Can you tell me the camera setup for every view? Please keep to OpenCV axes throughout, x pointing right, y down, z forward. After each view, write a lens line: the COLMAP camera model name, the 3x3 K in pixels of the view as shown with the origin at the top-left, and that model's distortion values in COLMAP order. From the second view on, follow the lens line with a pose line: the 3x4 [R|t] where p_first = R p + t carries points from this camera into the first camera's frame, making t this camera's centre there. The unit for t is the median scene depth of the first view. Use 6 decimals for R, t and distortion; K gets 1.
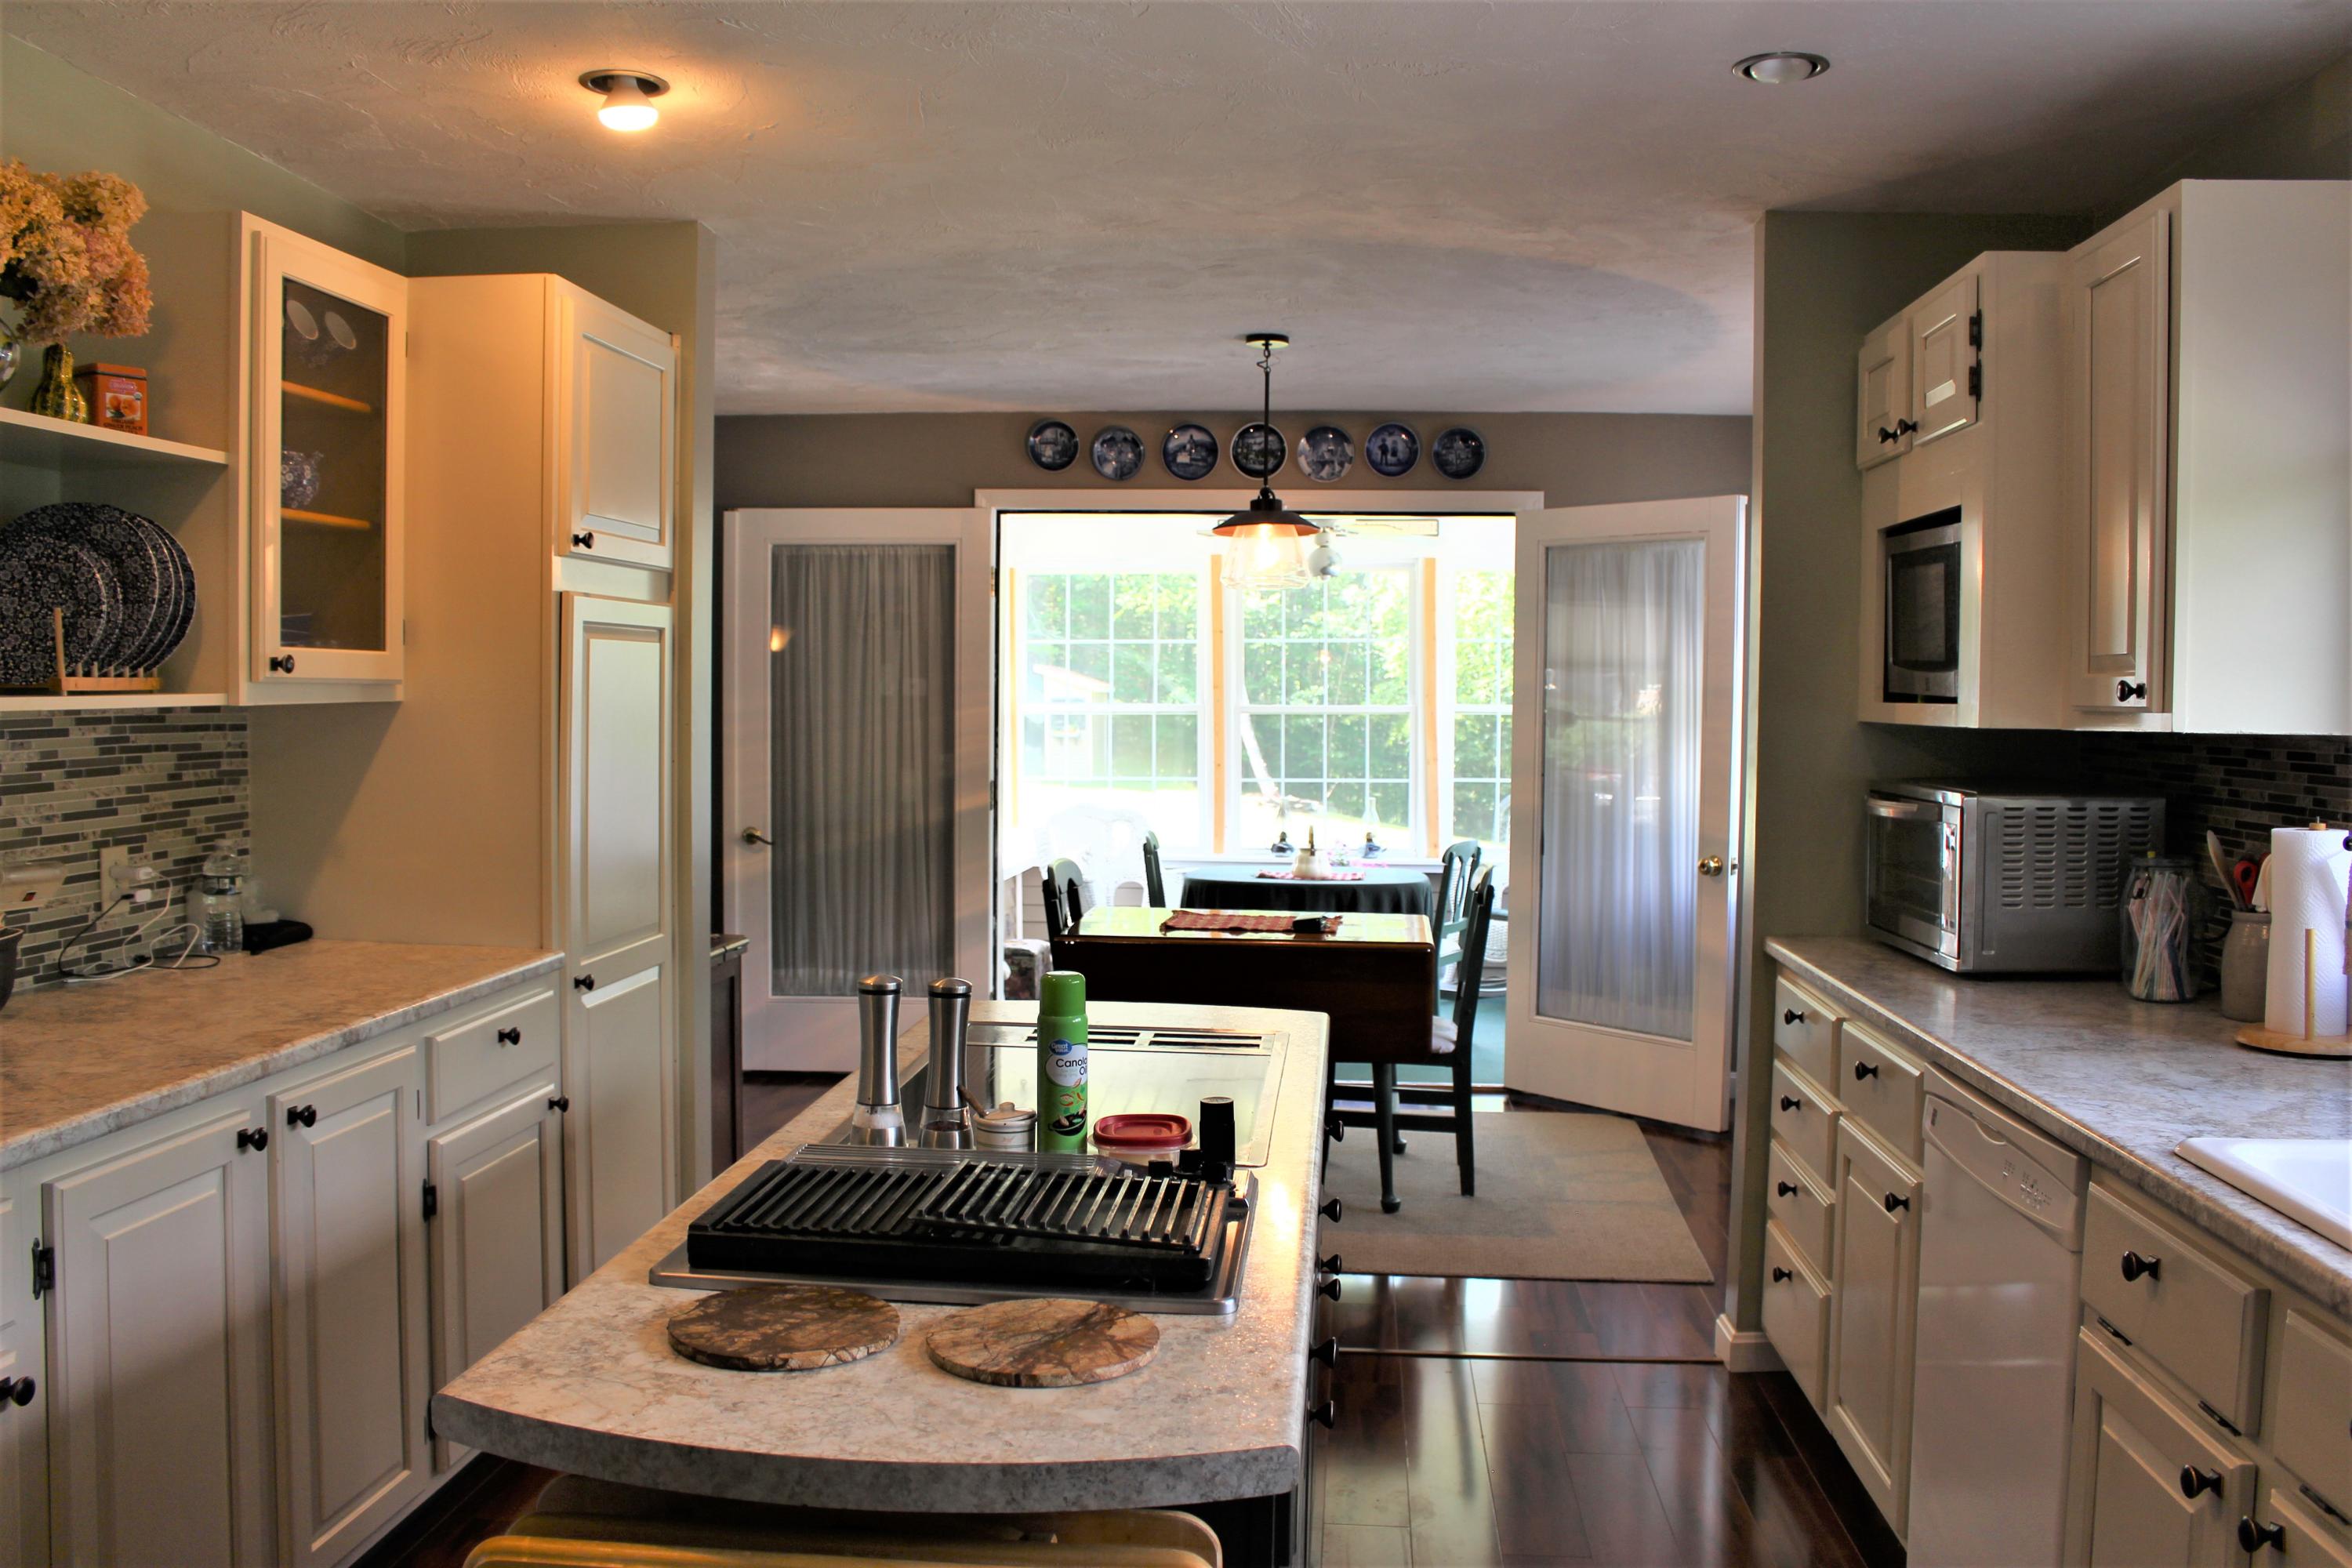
lens RADIAL K [[1952.8, 0, 1176.0], [0, 1952.8, 784.0], [0, 0, 1]] dist [-0.154684, 0.129238]
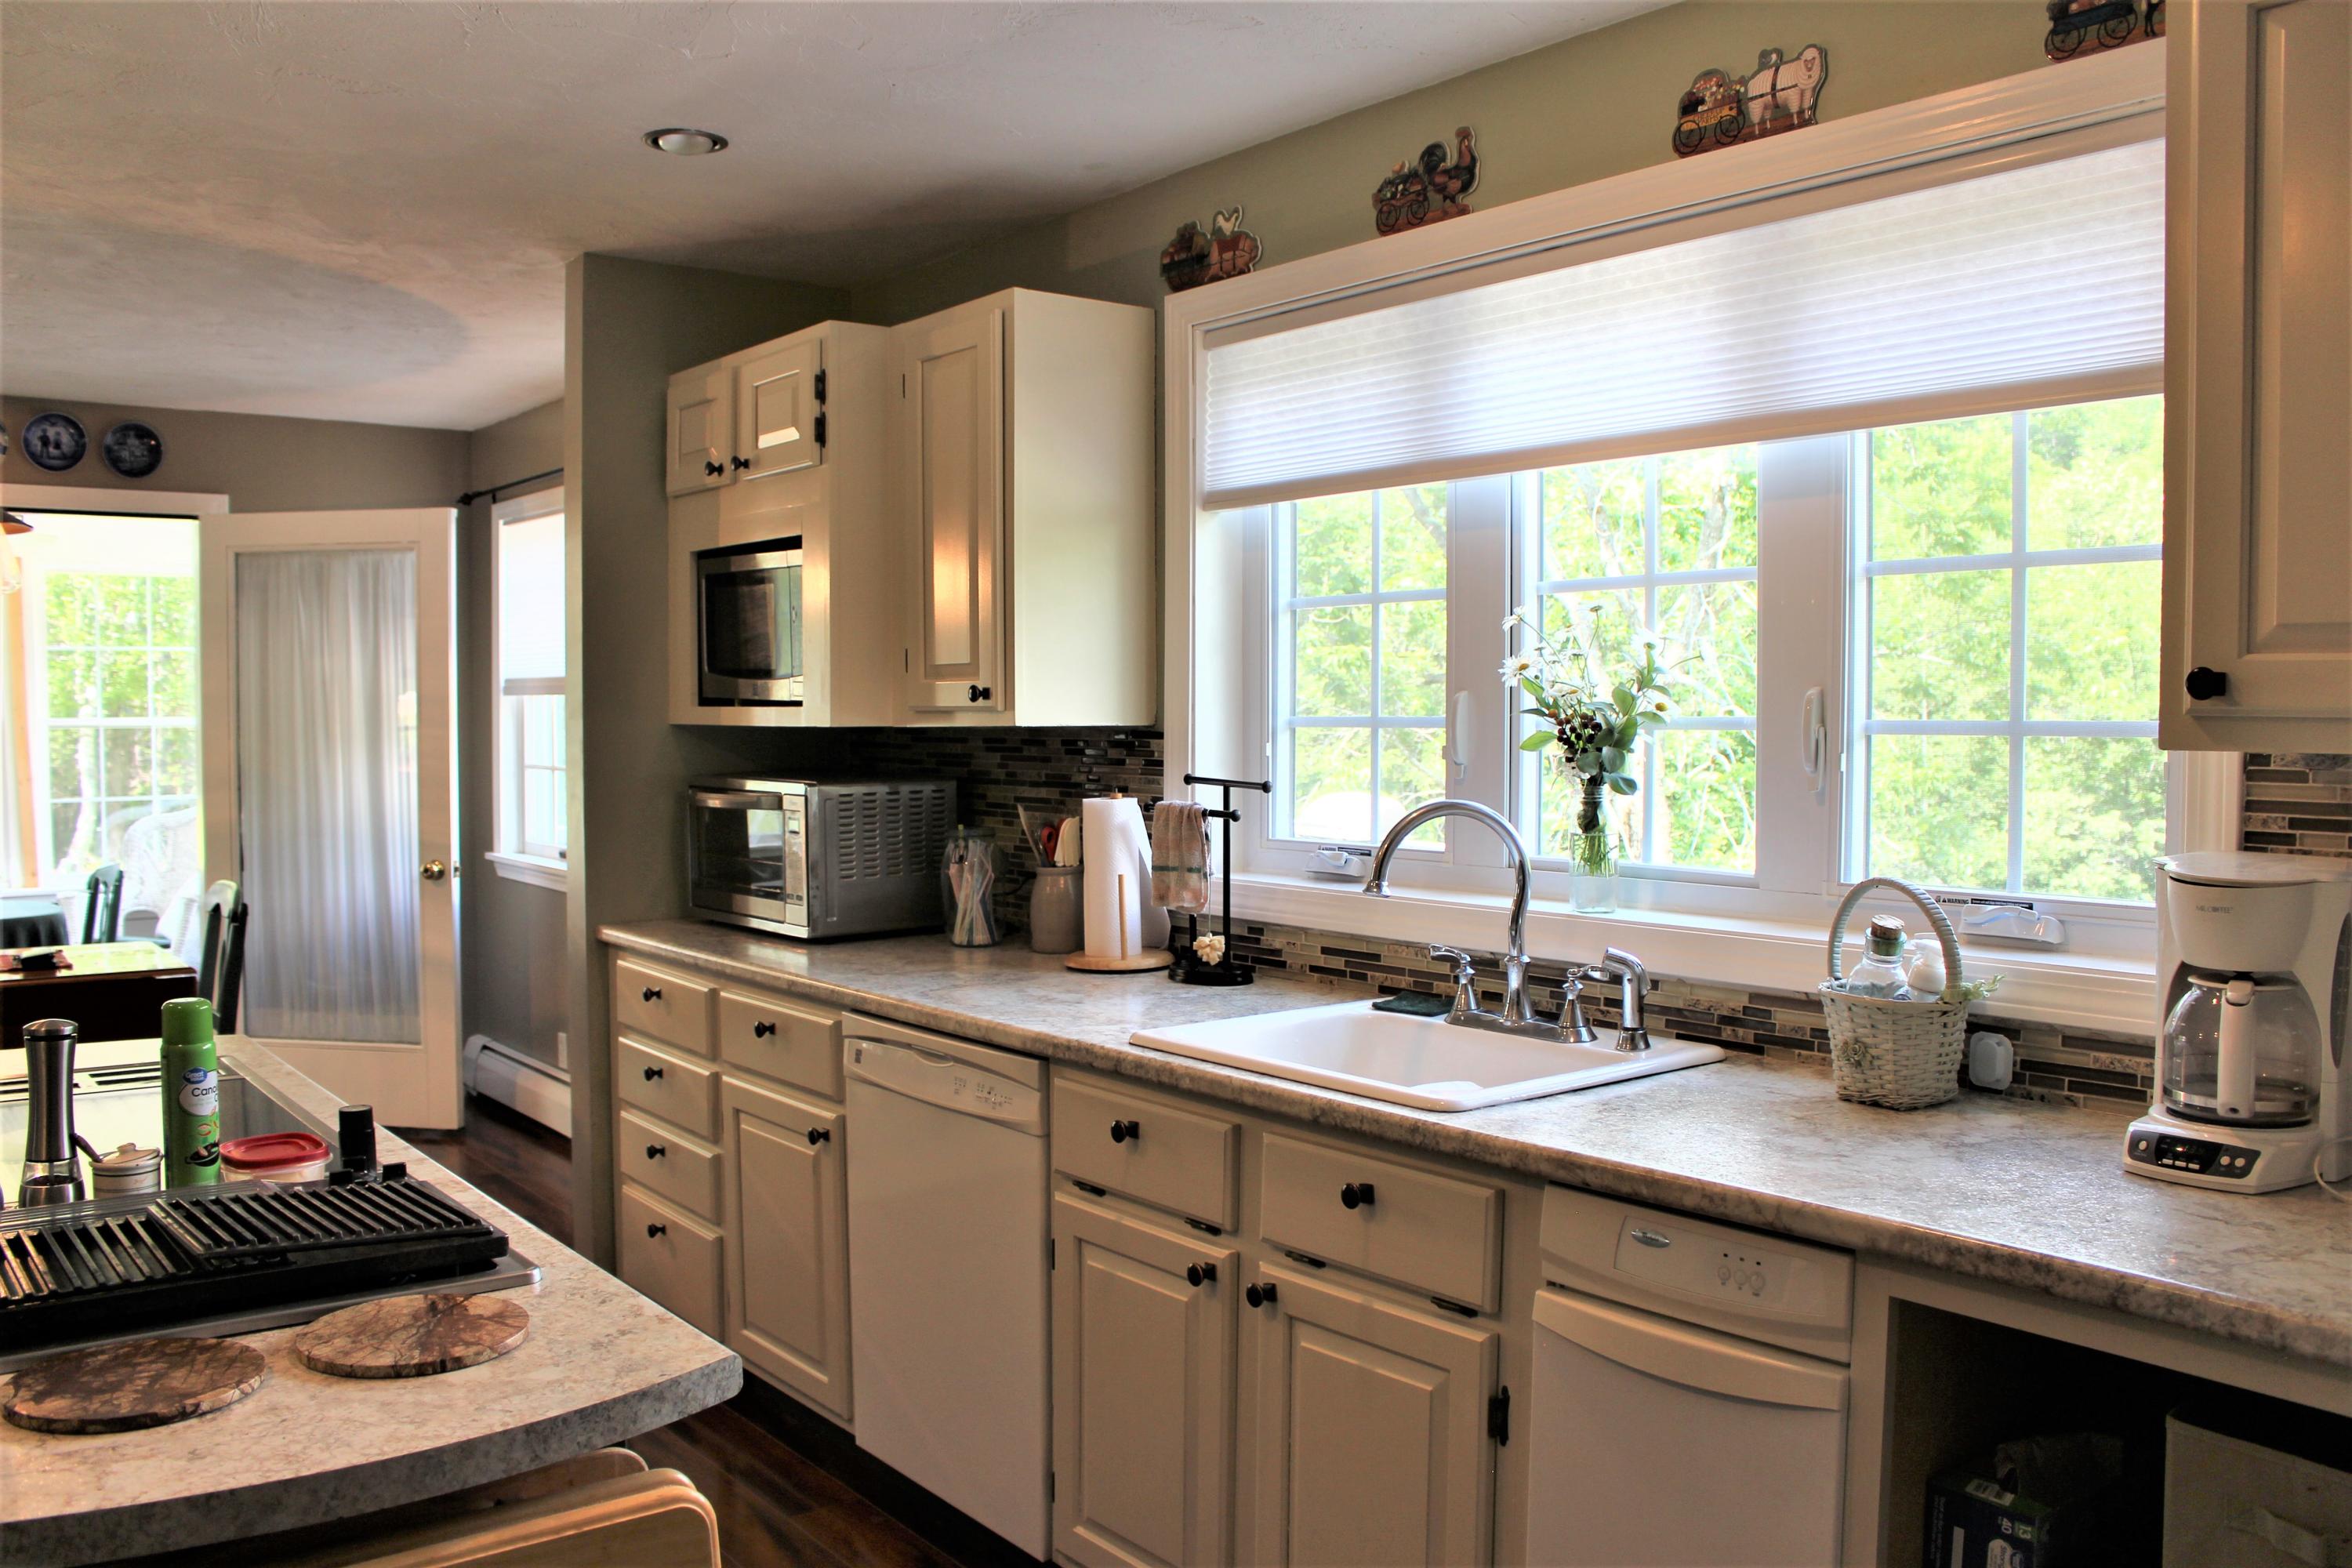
lens RADIAL K [[1952.8, 0, 1176.0], [0, 1952.8, 784.0], [0, 0, 1]] dist [-0.154684, 0.129238]
pose [[0.730096, -0.039204, 0.682219, -0.284636], [0.040868, 0.999071, 0.013676, -0.002345], [-0.682121, 0.017896, 0.731020, -0.017747]]
